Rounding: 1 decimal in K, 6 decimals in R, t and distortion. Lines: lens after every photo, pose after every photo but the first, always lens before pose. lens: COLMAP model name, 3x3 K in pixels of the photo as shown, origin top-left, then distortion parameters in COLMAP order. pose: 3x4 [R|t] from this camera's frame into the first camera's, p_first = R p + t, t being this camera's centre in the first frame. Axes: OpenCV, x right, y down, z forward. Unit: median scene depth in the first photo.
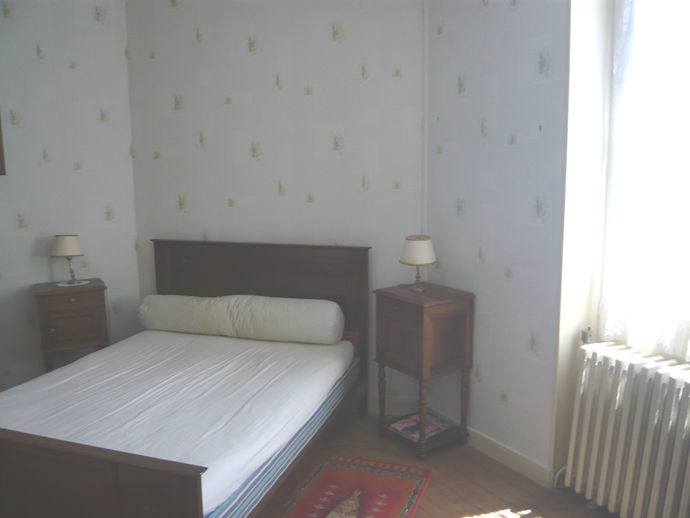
lens RADIAL K [[597.9, 0, 345.0], [0, 597.9, 259.0], [0, 0, 1]] dist [-0.096308, 0.062078]
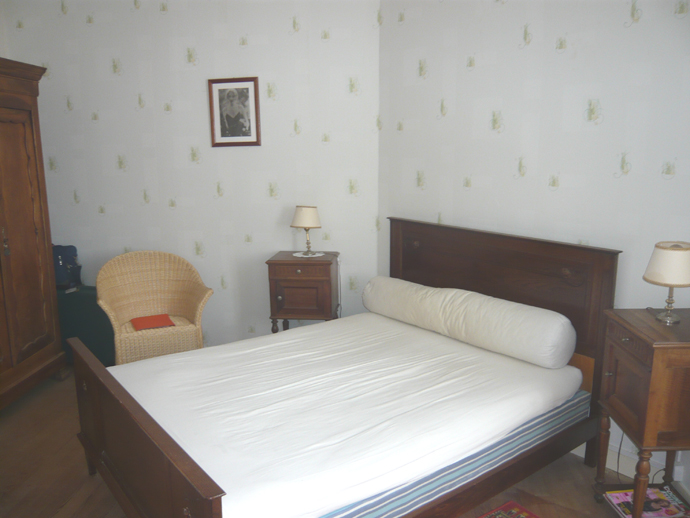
lens RADIAL K [[597.9, 0, 345.0], [0, 597.9, 259.0], [0, 0, 1]] dist [-0.096308, 0.062078]
pose [[0.809279, 0.115917, -0.575874, 0.185554], [-0.089091, 0.993217, 0.074724, -0.033996], [0.580629, -0.009167, 0.814117, 0.202727]]
